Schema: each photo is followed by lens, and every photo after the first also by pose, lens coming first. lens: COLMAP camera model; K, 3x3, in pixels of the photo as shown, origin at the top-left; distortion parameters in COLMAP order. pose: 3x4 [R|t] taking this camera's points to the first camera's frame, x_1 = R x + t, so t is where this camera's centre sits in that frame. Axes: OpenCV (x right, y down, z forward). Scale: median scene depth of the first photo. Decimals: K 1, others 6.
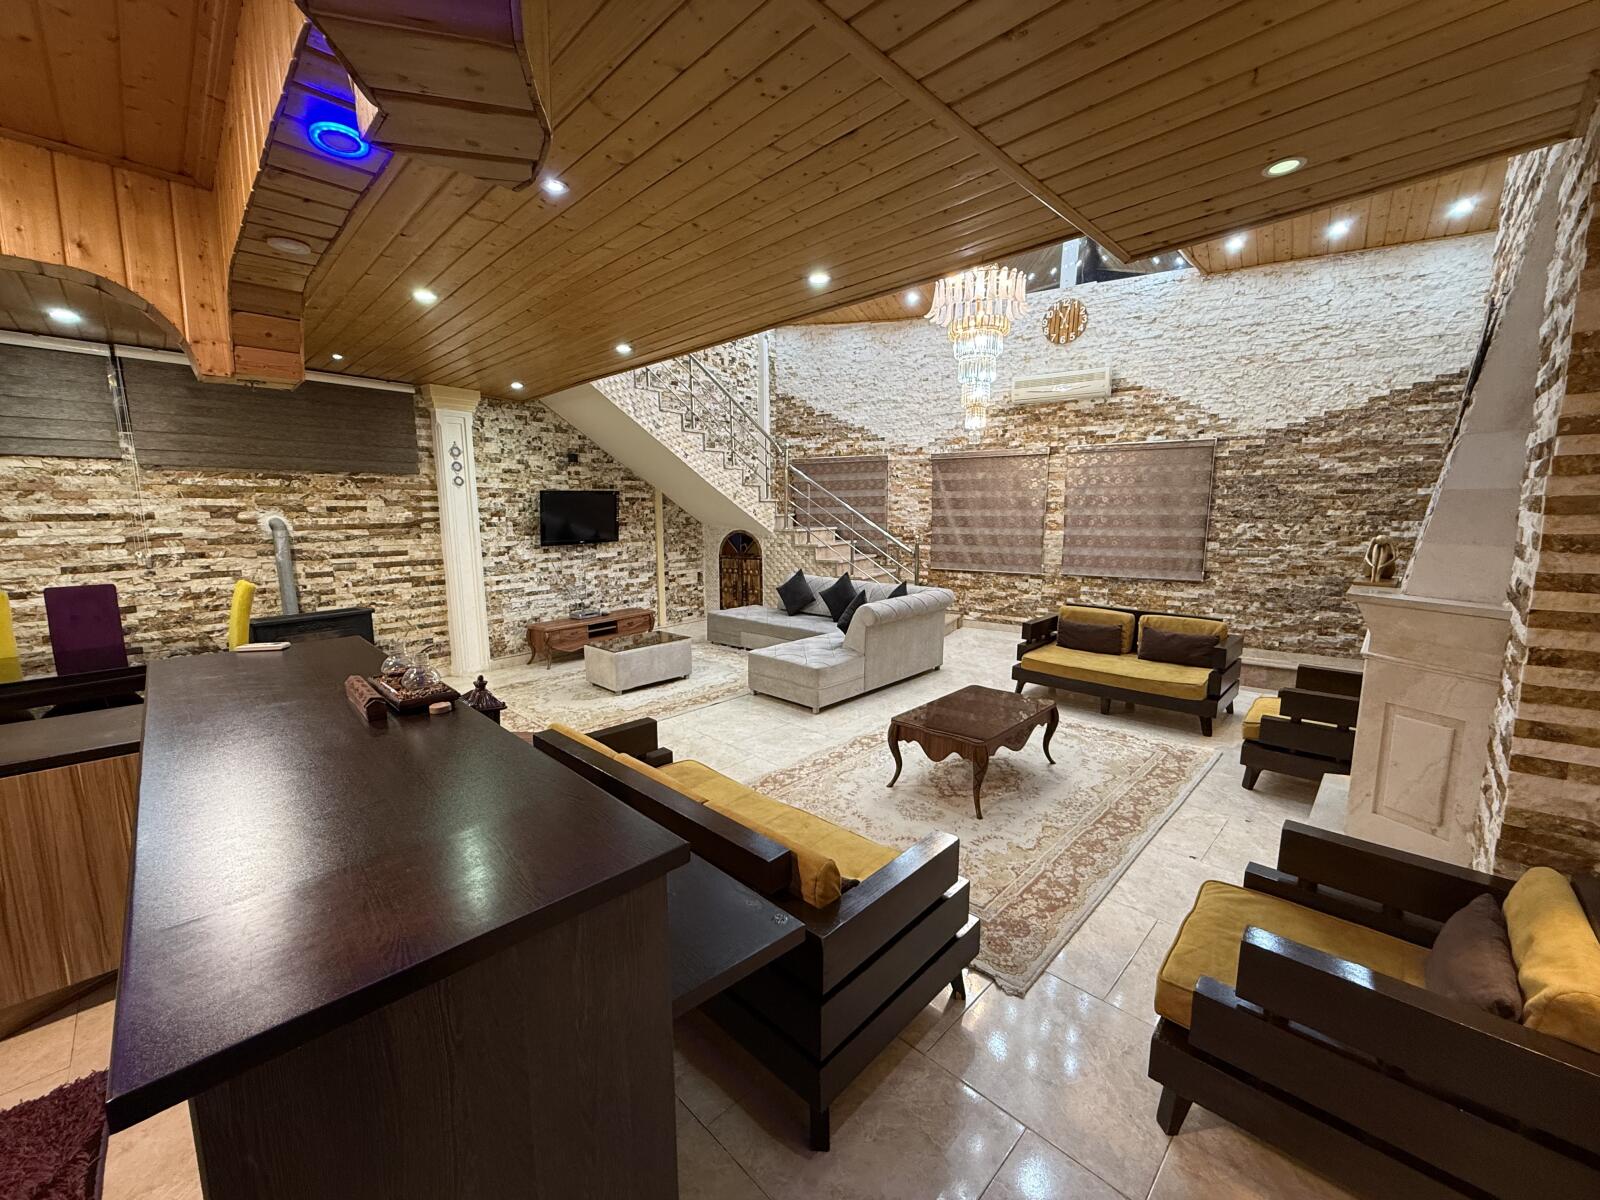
lens RADIAL K [[644.7, 0, 795.5], [0, 644.7, 597.2], [0, 0, 1]] dist [0.001201, -0.000033]
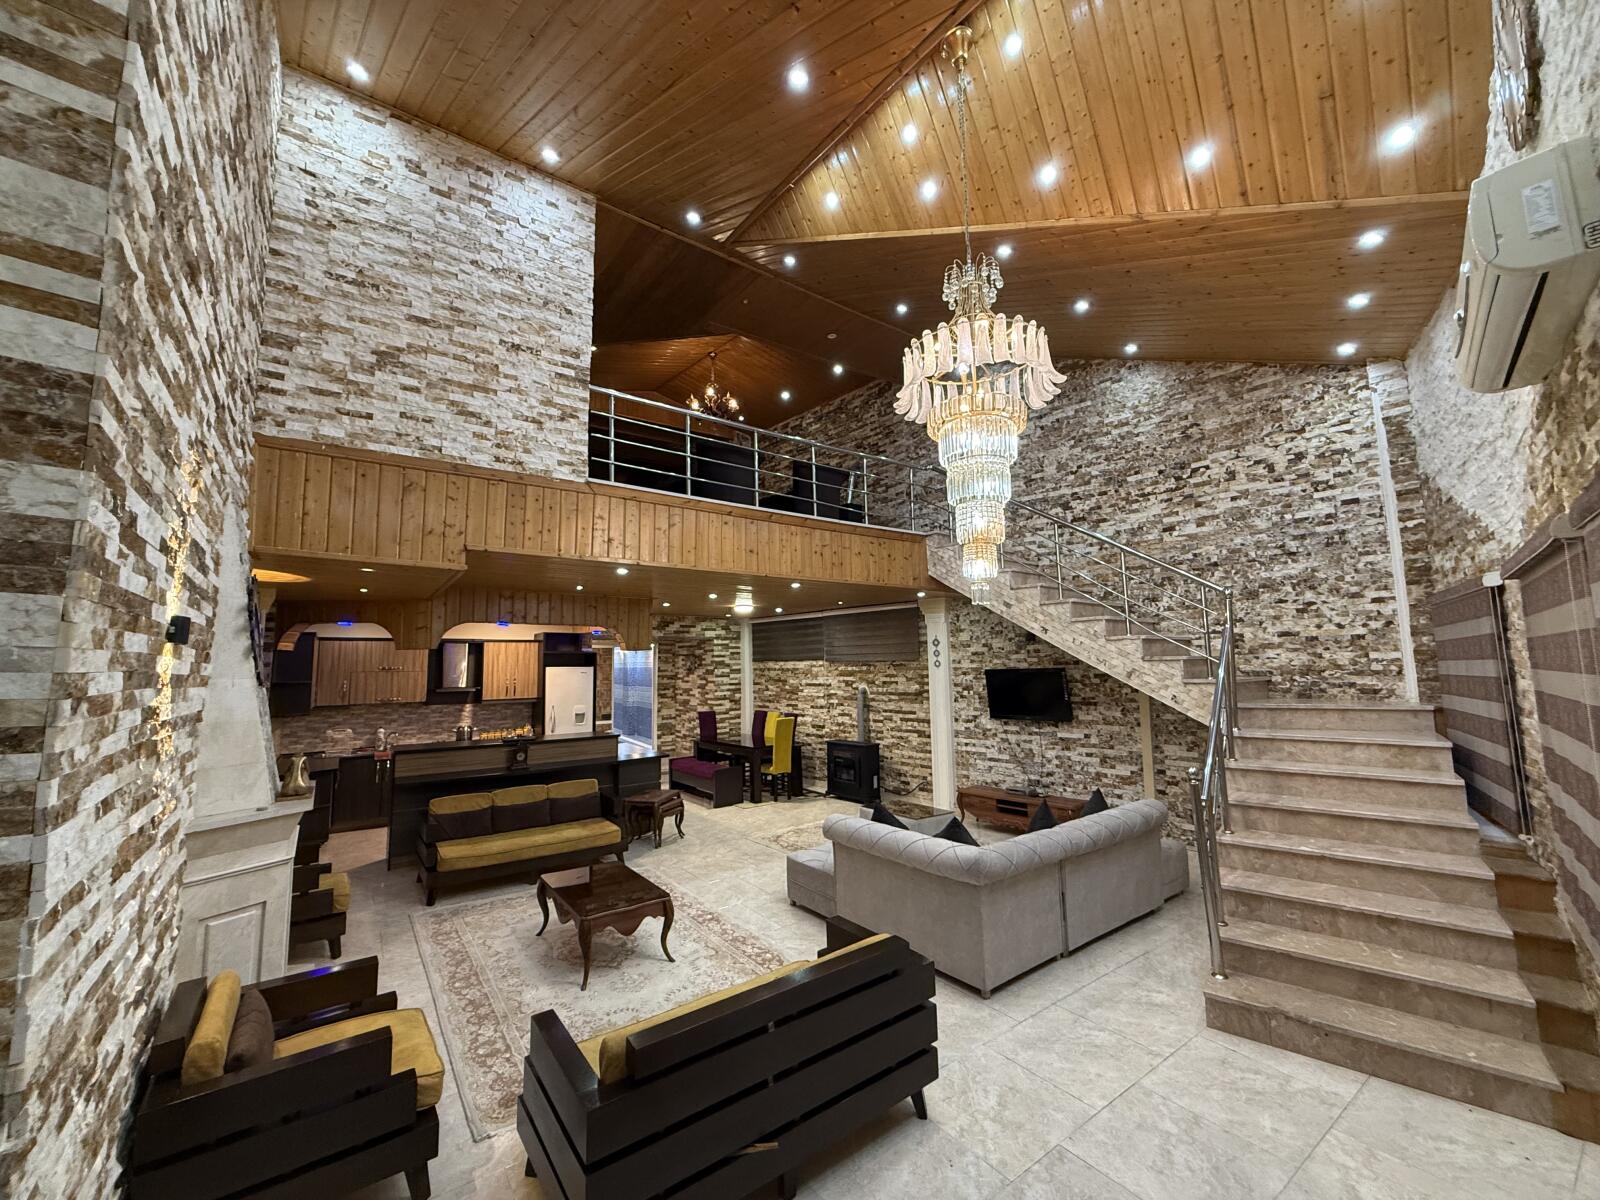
lens RADIAL K [[644.7, 0, 795.5], [0, 644.7, 597.2], [0, 0, 1]] dist [0.001201, -0.000033]
pose [[-0.182027, -0.095947, -0.978601, 0.819732], [-0.119435, 0.990016, -0.074851, -0.168324], [0.976013, 0.103255, -0.191669, 0.886107]]
